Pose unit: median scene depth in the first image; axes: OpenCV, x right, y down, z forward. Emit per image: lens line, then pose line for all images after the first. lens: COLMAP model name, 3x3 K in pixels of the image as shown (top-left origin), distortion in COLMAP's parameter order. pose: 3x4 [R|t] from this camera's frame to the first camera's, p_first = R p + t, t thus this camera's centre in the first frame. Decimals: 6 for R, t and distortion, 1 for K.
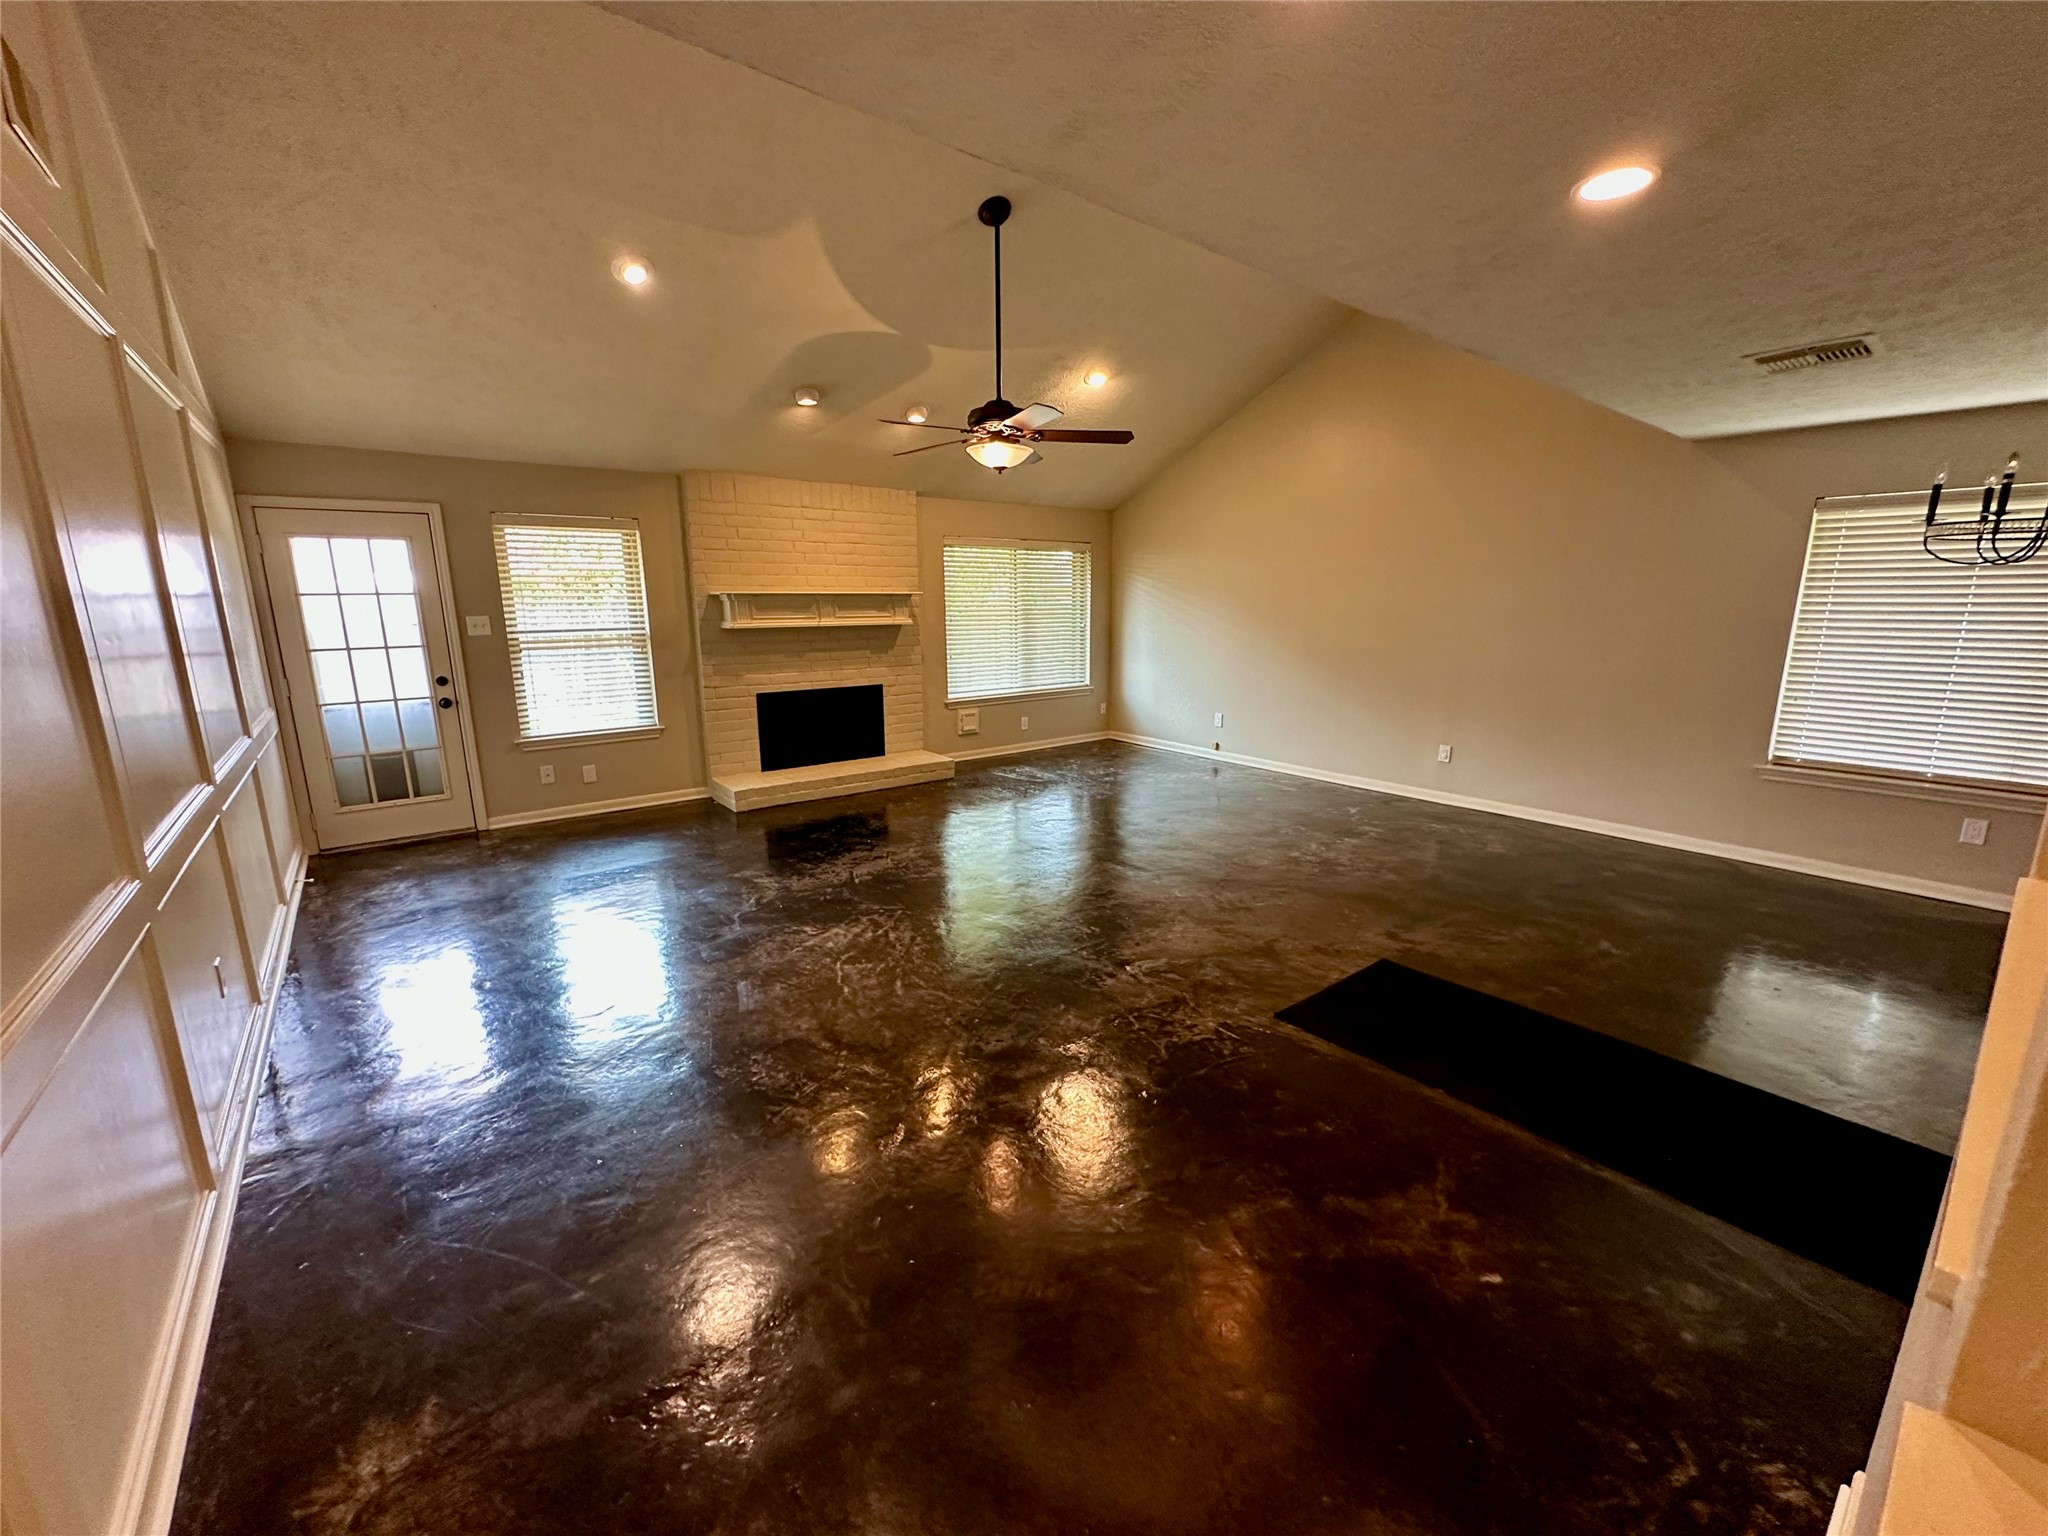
lens RADIAL K [[817.3, 0, 1025.5], [0, 817.3, 769.7], [0, 0, 1]] dist [-0.002417, 0.000497]
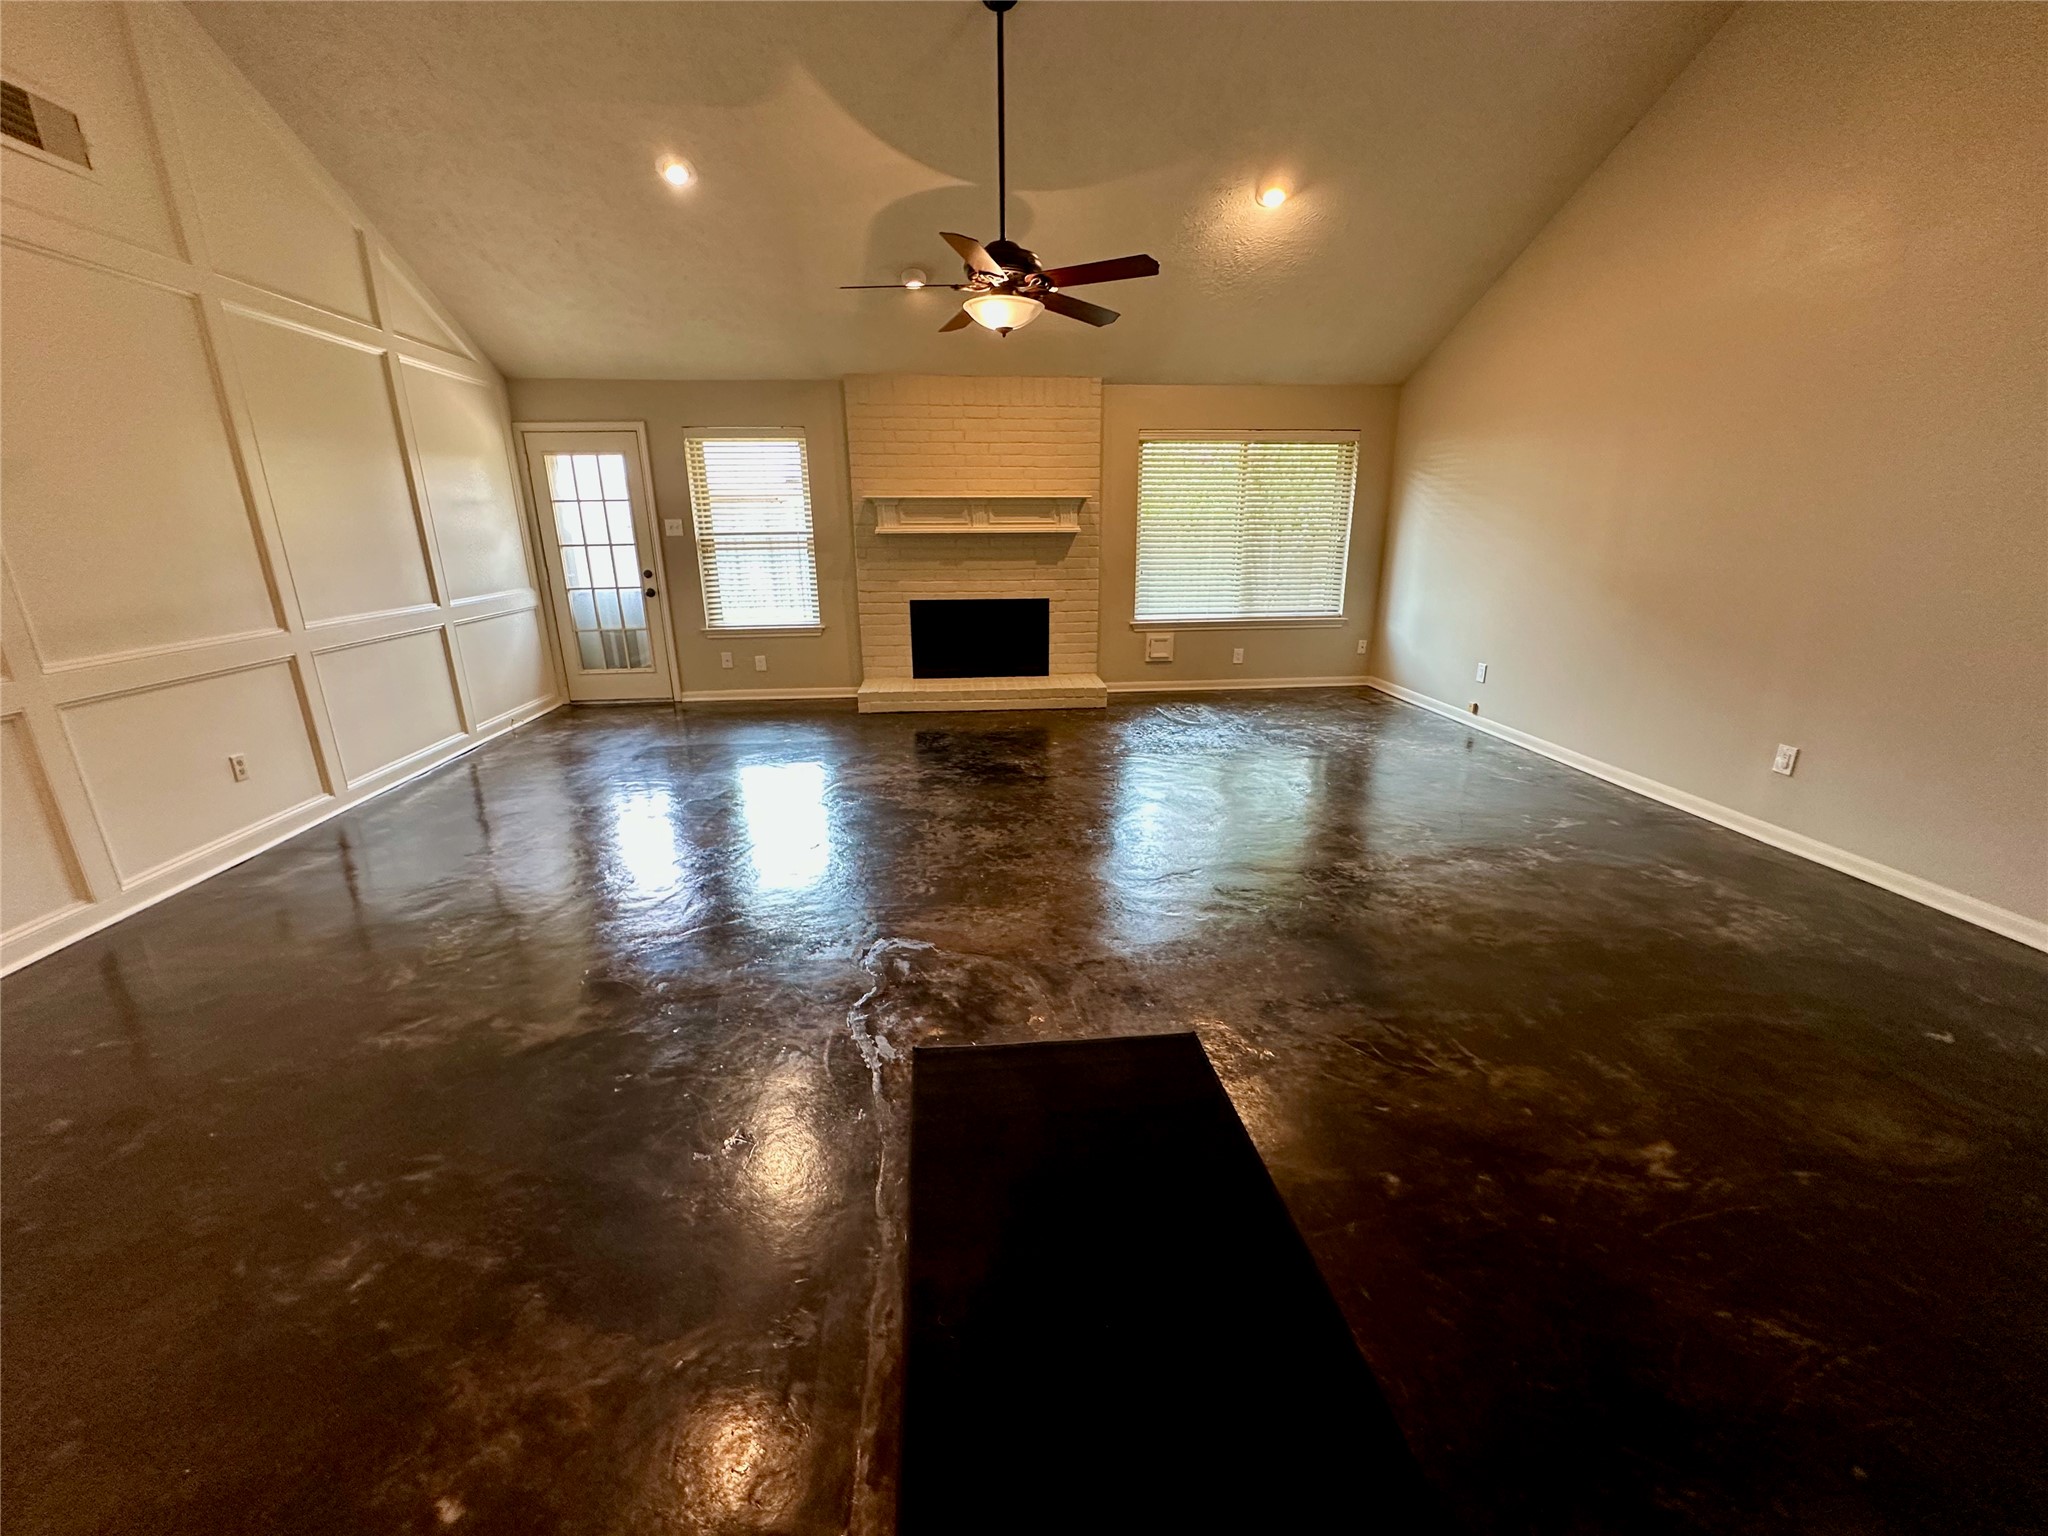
lens RADIAL K [[817.3, 0, 1025.5], [0, 817.3, 769.7], [0, 0, 1]] dist [-0.002417, 0.000497]
pose [[0.838817, 0.155423, -0.521757, 0.349978], [-0.108730, 0.986901, 0.119179, -0.022237], [0.533446, -0.043239, 0.844728, 0.212394]]
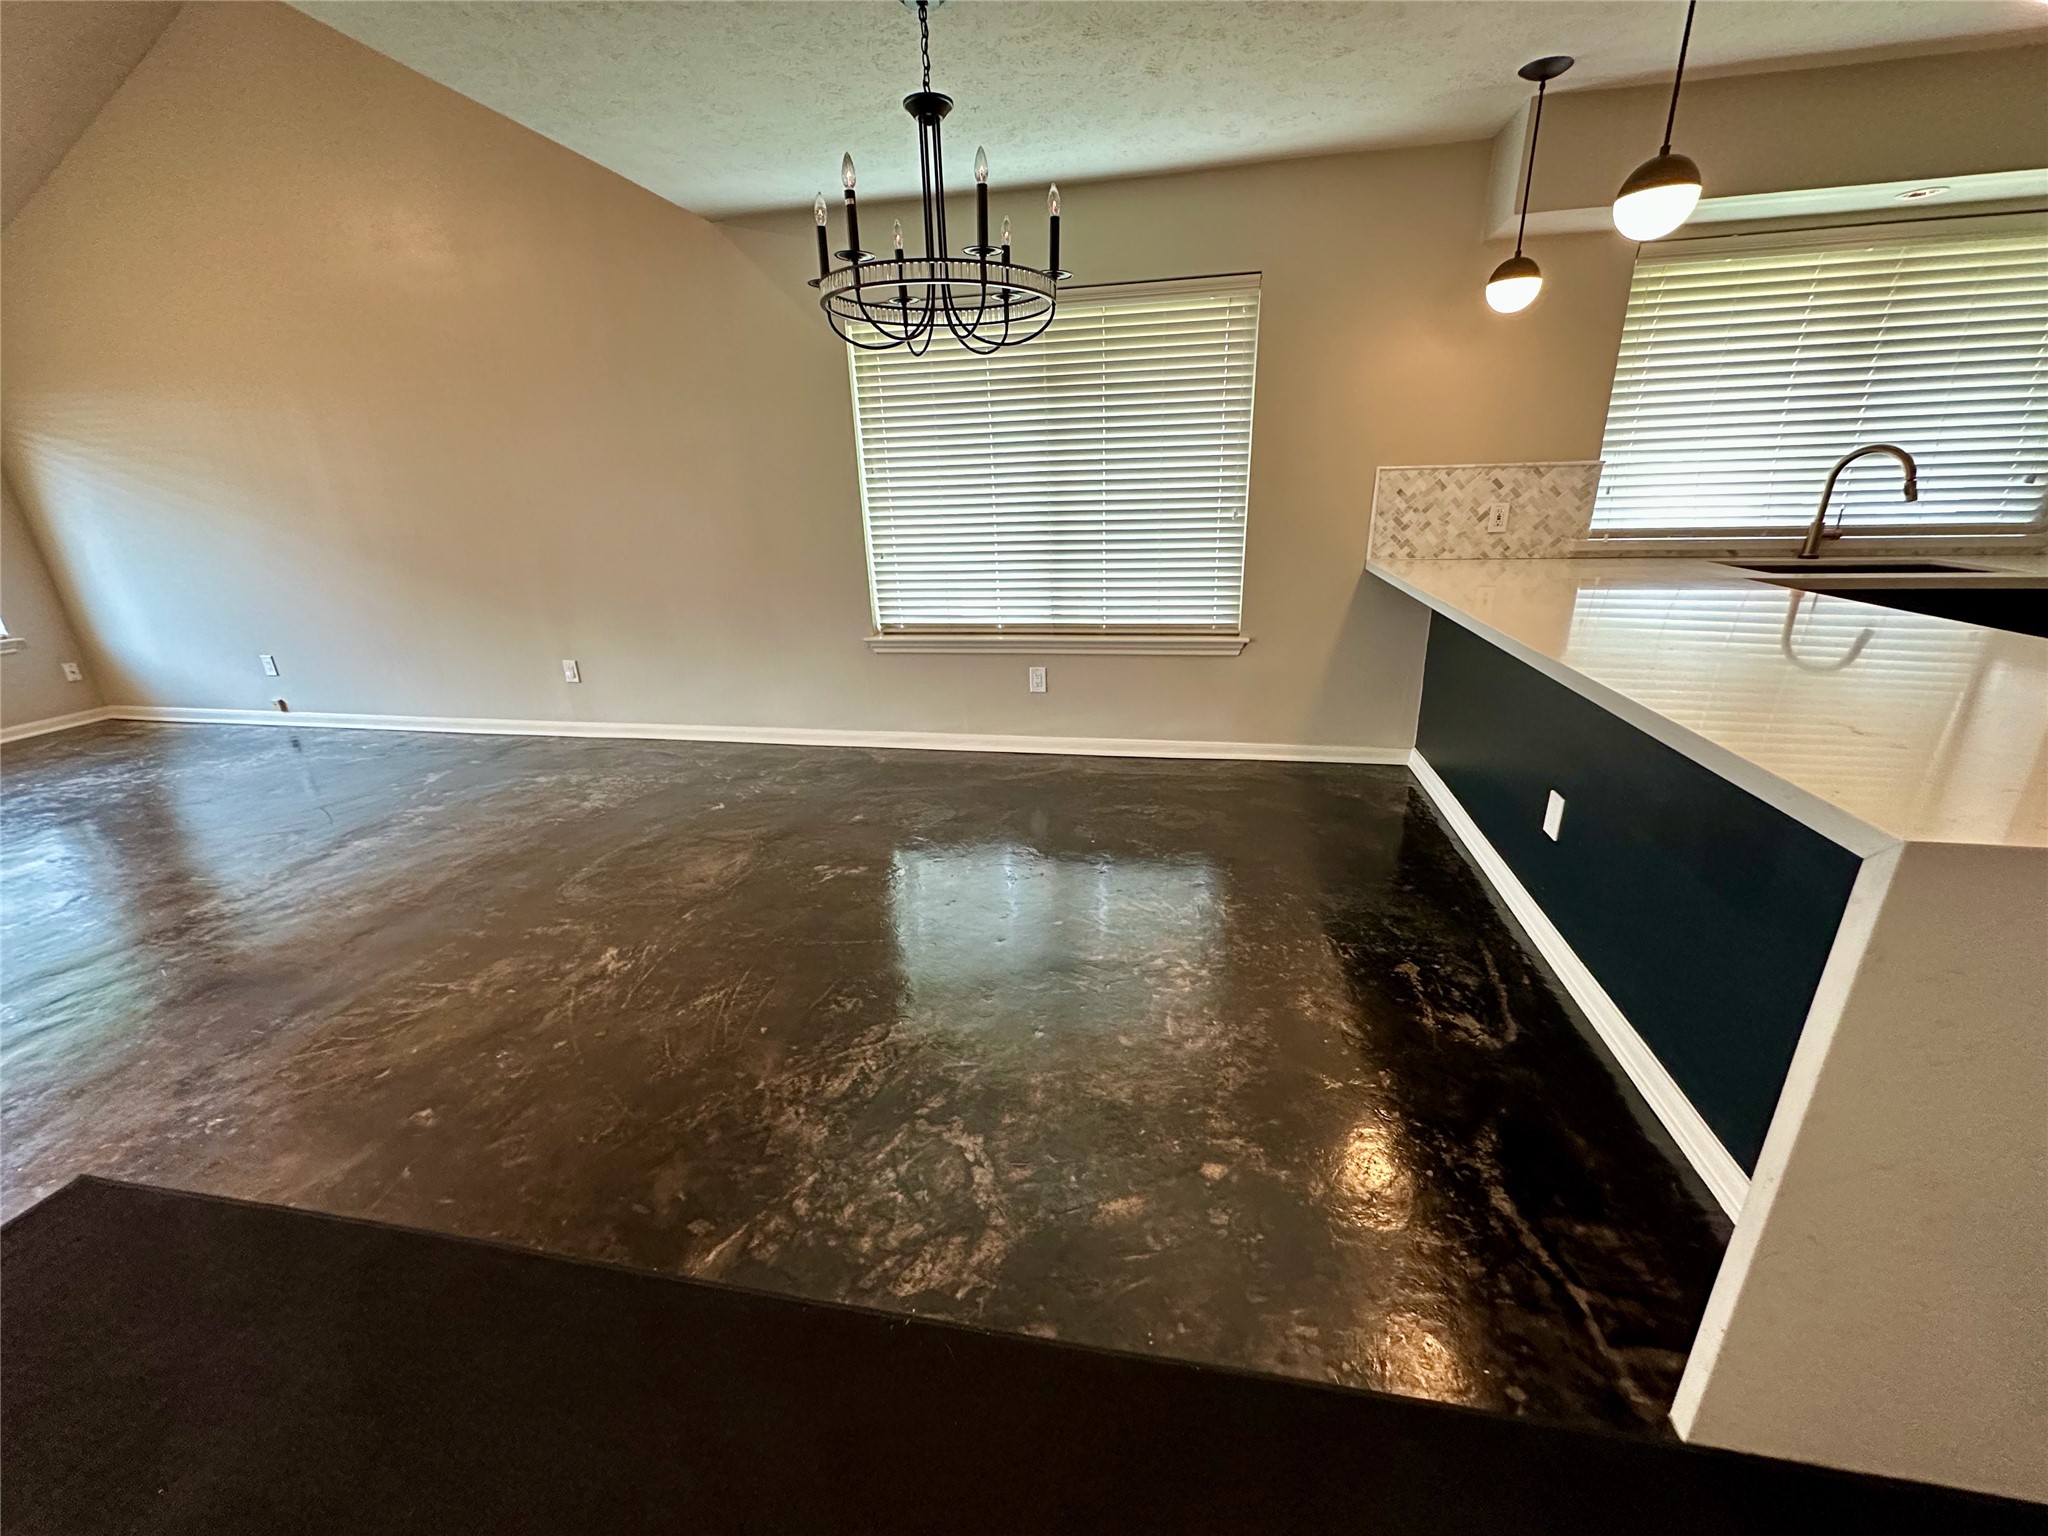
lens RADIAL K [[810.4, 0, 1022.6], [0, 810.4, 765.9], [0, 0, 1]] dist [-0.002335, 0.000173]
pose [[0.763731, -0.238276, 0.599949, 0.350604], [0.164335, 0.970529, 0.176259, 0.001429], [-0.624266, -0.036021, 0.780381, 0.158472]]
